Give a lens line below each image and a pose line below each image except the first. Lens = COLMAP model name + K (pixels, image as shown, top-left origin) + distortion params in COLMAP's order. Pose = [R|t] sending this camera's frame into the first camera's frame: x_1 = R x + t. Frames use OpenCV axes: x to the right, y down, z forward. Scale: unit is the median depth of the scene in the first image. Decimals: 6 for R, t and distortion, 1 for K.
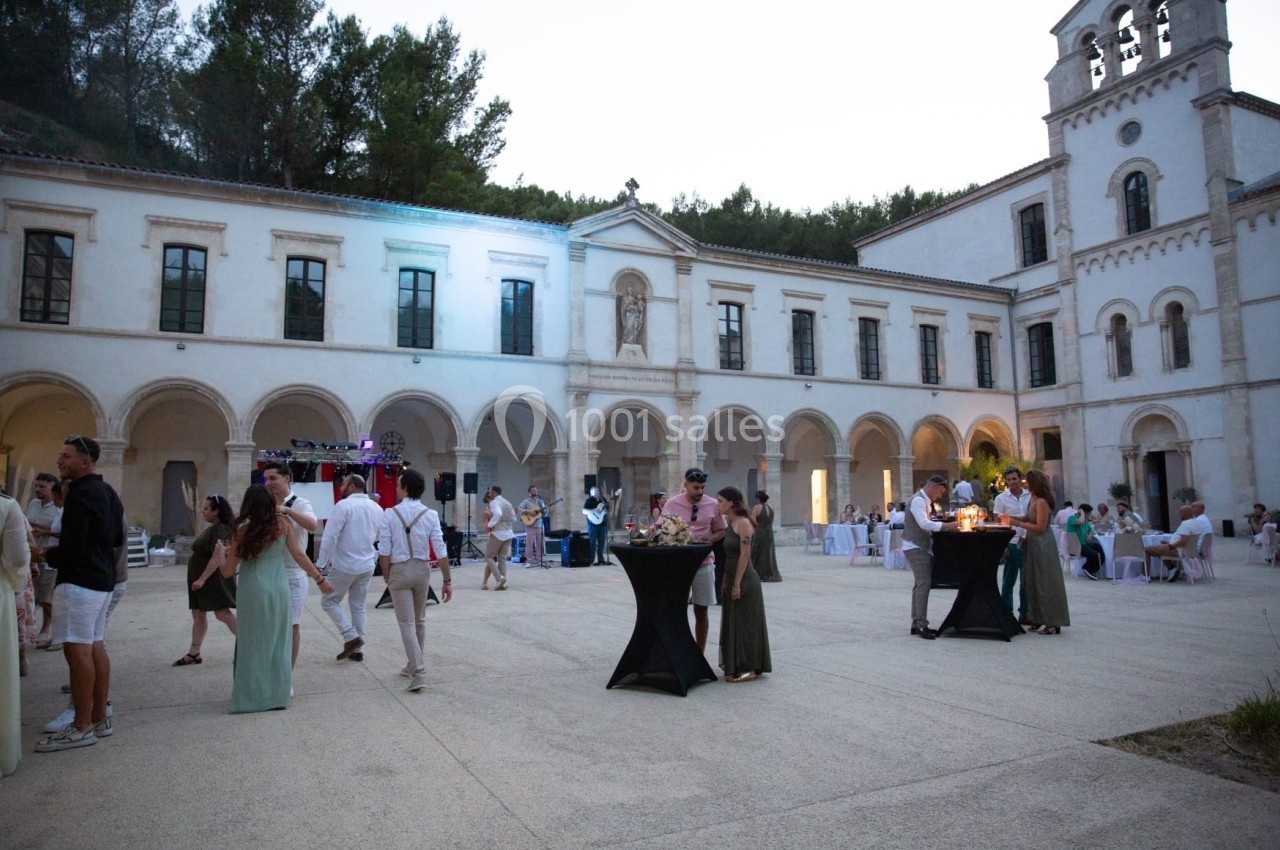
lens RADIAL K [[870.7, 0, 641.9], [0, 870.7, 420.4], [0, 0, 1]] dist [-0.112267, 0.089470]
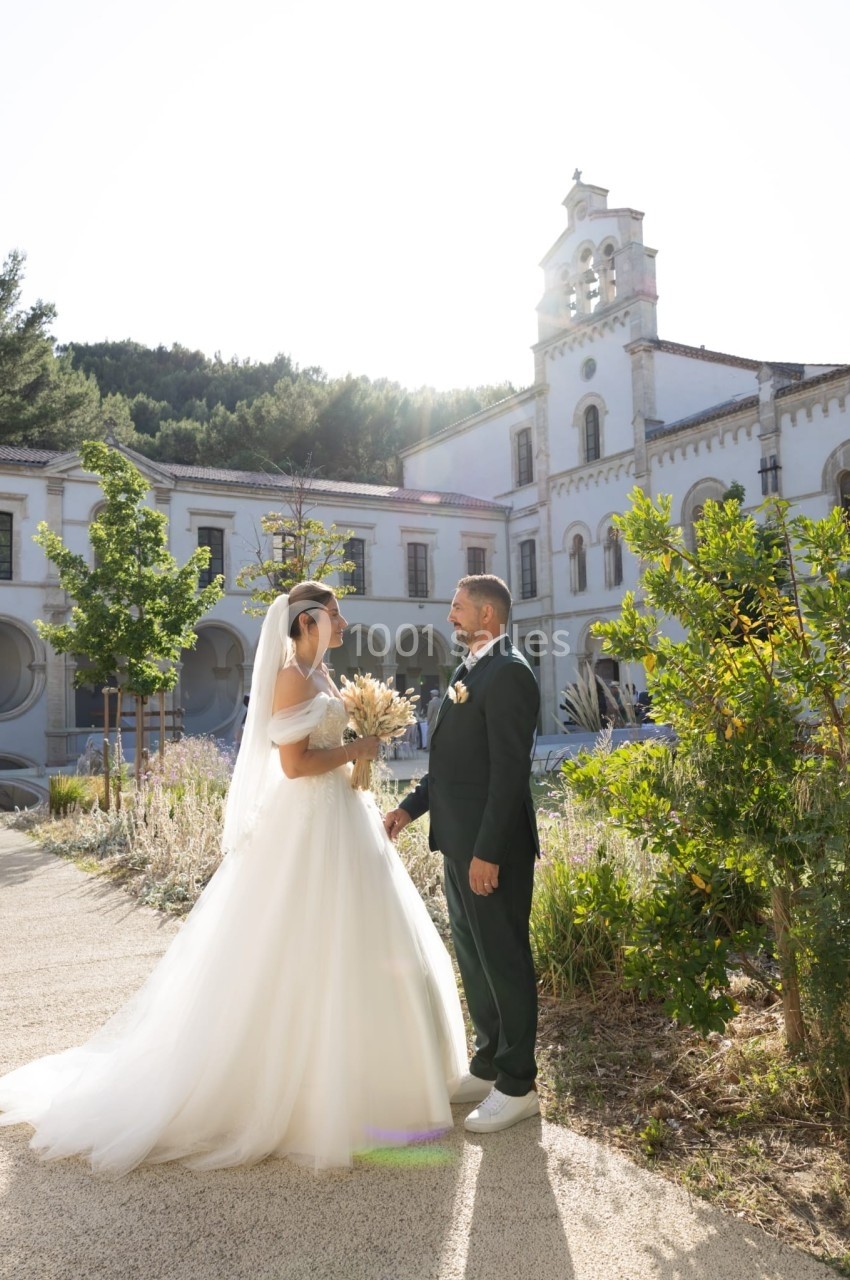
lens RADIAL K [[1020.7, 0, 423.6], [0, 1020.7, 644.9], [0, 0, 1]] dist [0.000421, 0.000769]
pose [[0.997002, -0.005364, 0.077184, 0.262832], [0.002779, 0.999433, 0.033561, -0.027700], [-0.077320, -0.033246, 0.996452, -0.320604]]
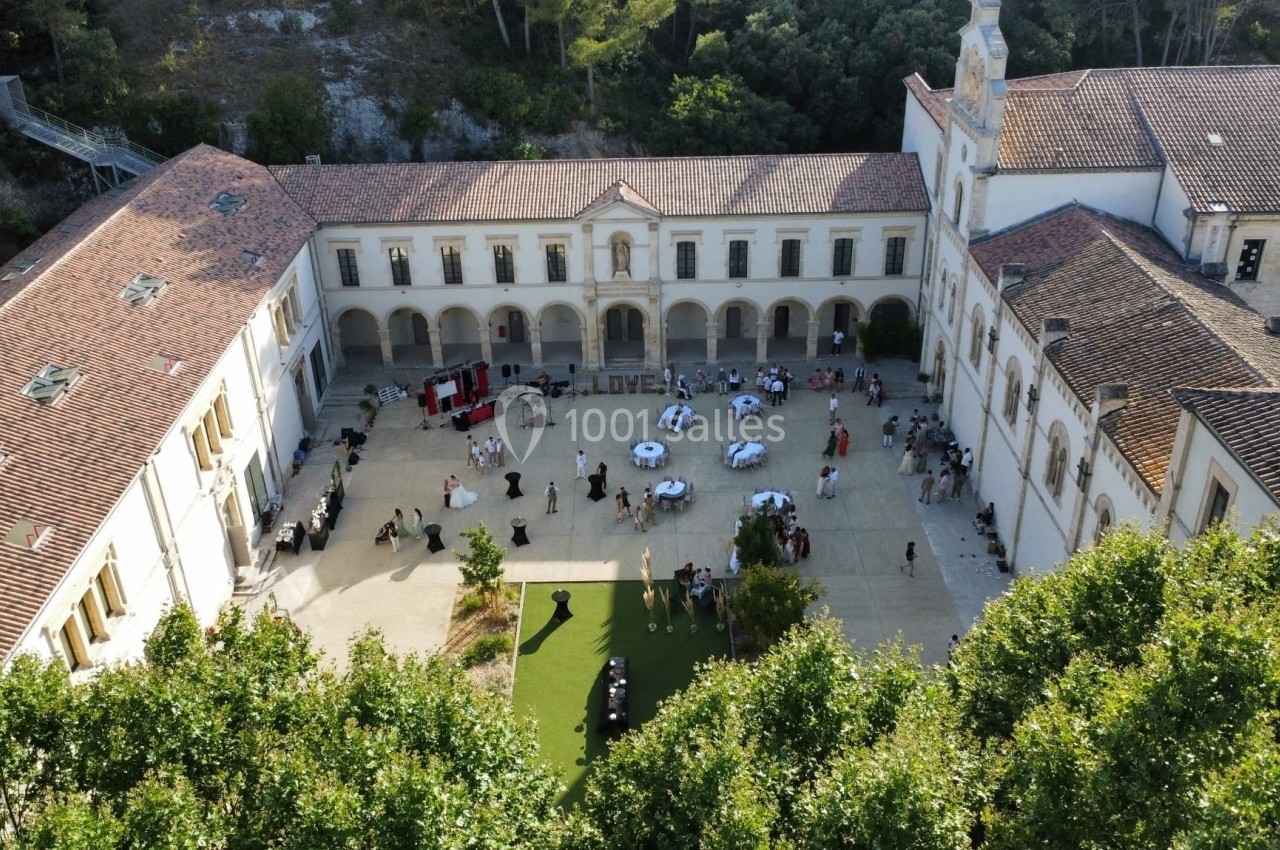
lens RADIAL K [[1128.5, 0, 640.0], [0, 1128.5, 425.0], [0, 0, 1]] dist [0.000443, -0.000319]
pose [[0.890602, 0.210908, -0.402921, 0.947158], [0.059191, 0.824671, 0.562507, -1.043240], [0.450915, -0.524819, 0.721970, -0.786954]]
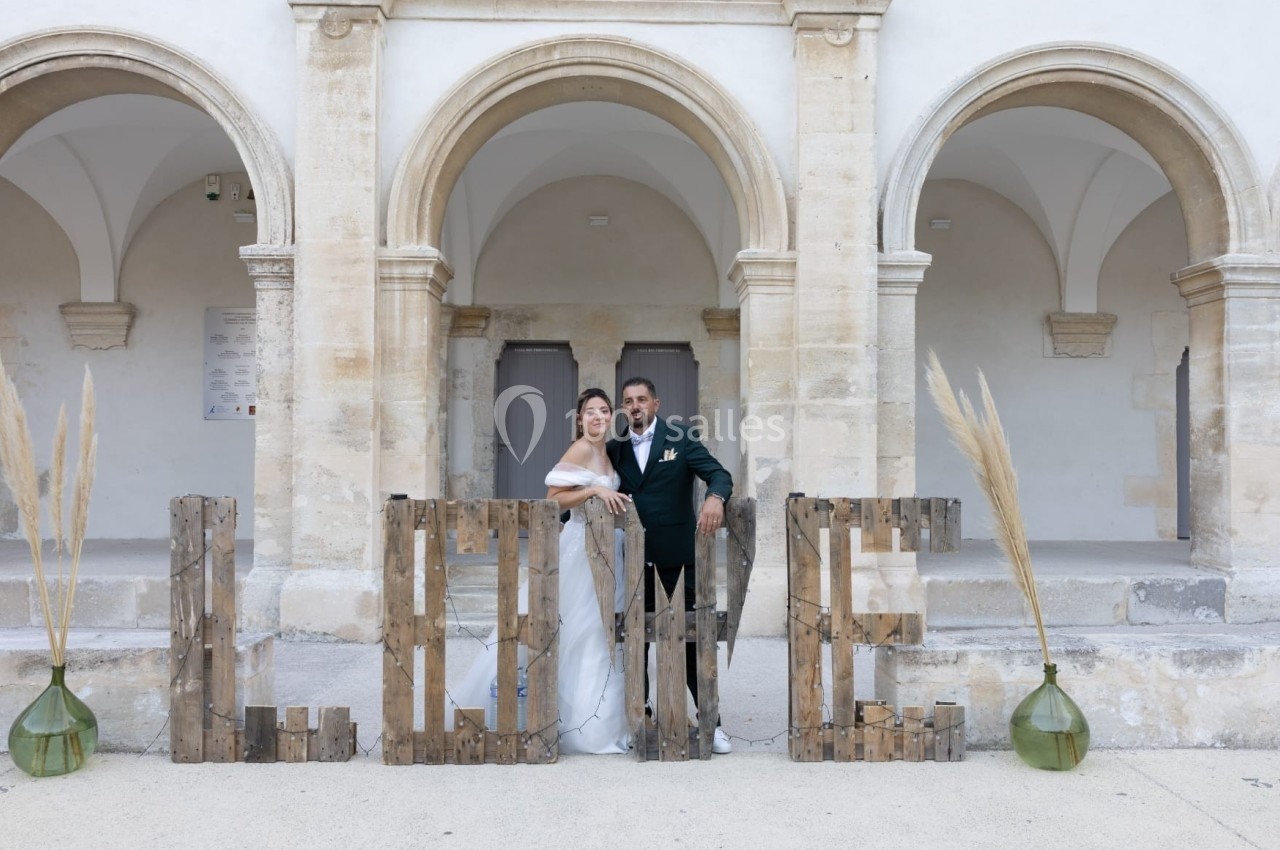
lens RADIAL K [[1055.4, 0, 643.6], [0, 1055.4, 425.8], [0, 0, 1]] dist [-0.064063, 0.127051]
pose [[0.907922, 0.003988, -0.419120, 0.114379], [0.026487, 0.997410, 0.066868, 0.058332], [0.418301, -0.071812, 0.905465, 0.654174]]
